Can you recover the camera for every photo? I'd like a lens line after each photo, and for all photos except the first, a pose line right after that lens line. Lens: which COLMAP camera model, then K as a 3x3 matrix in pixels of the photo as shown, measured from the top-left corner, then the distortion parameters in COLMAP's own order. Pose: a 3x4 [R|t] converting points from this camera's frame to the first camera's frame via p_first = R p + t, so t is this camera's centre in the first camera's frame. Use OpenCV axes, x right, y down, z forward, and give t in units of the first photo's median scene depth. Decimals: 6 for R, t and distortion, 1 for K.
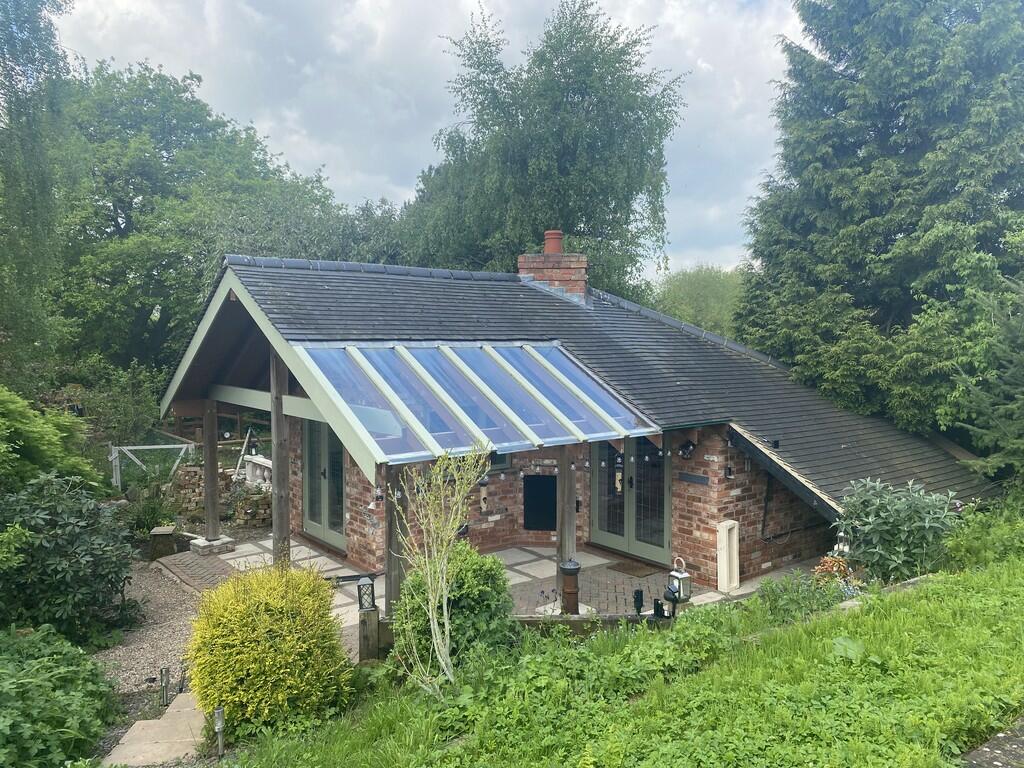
lens RADIAL K [[771.3, 0, 520.3], [0, 771.3, 385.0], [0, 0, 1]] dist [-0.000866, 0.007882]
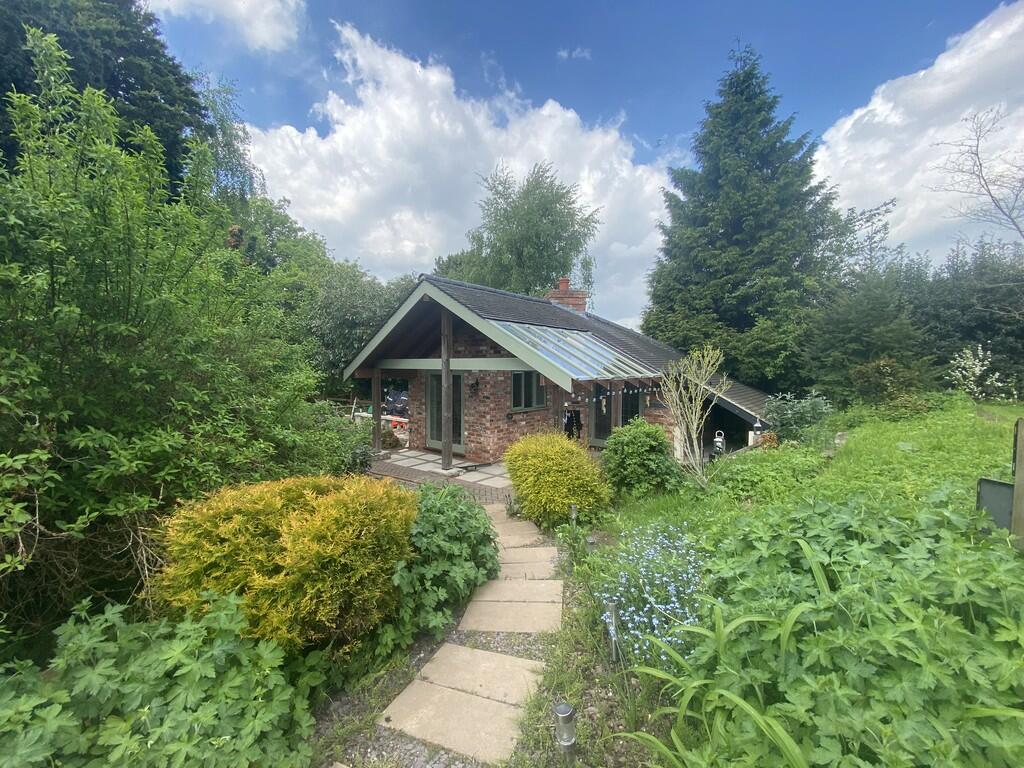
lens RADIAL K [[411.4, 0, 506.6], [0, 411.4, 384.0], [0, 0, 1]] dist [-0.001764, -0.003871]
pose [[0.982517, -0.008156, 0.185996, -0.307721], [0.011990, 0.999738, -0.019499, 0.077876], [-0.185789, 0.021389, 0.982357, 0.066730]]
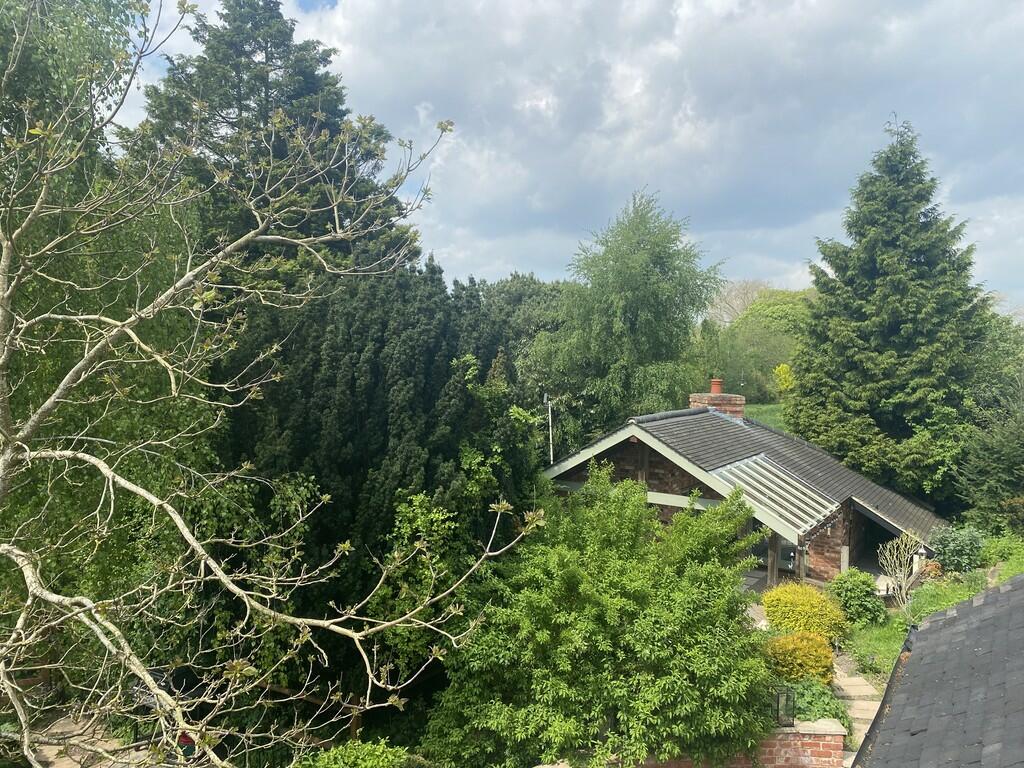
lens RADIAL K [[771.3, 0, 507.7], [0, 771.3, 380.9], [0, 0, 1]] dist [-0.000866, 0.007882]
pose [[0.954658, 0.002353, 0.297697, -0.996889], [0.004556, 0.999736, -0.022511, -0.177431], [-0.297671, 0.022846, 0.954395, -0.534531]]
